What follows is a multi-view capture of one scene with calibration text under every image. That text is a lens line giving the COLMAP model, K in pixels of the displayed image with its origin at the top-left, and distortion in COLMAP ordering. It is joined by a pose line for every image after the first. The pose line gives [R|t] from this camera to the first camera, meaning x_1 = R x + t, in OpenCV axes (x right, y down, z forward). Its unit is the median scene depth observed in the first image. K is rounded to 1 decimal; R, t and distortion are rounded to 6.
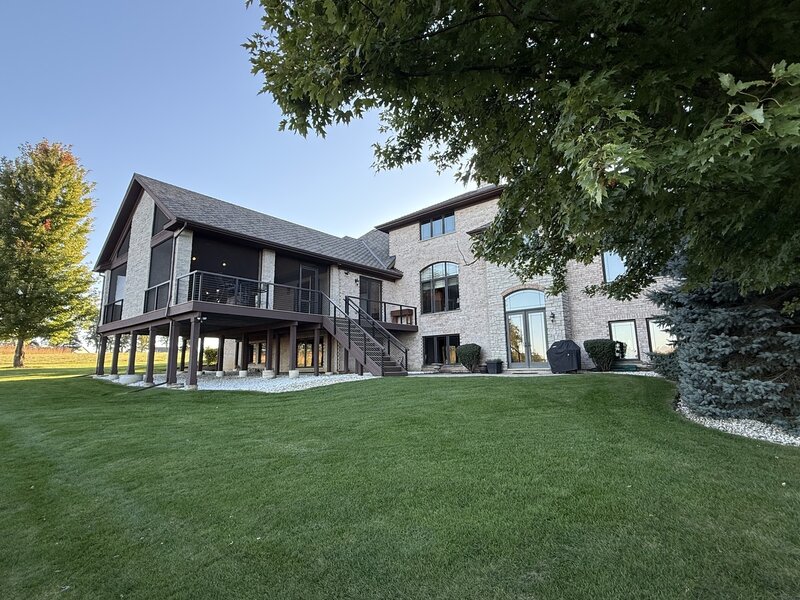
lens RADIAL K [[388.6, 0, 400.0], [0, 388.6, 300.0], [0, 0, 1]] dist [0.000843, 0.000033]
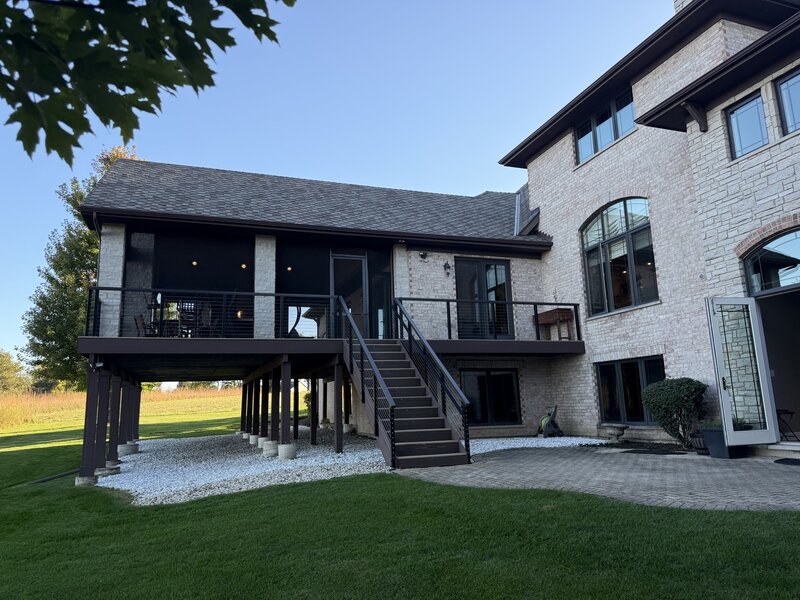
lens RADIAL K [[556.1, 0, 397.6], [0, 556.1, 311.3], [0, 0, 1]] dist [0.030620, -0.000425]
pose [[0.863083, -0.097907, -0.495482, 0.198823], [0.104249, 0.994439, -0.014908, 0.015613], [0.494186, -0.038787, 0.868491, 0.285649]]
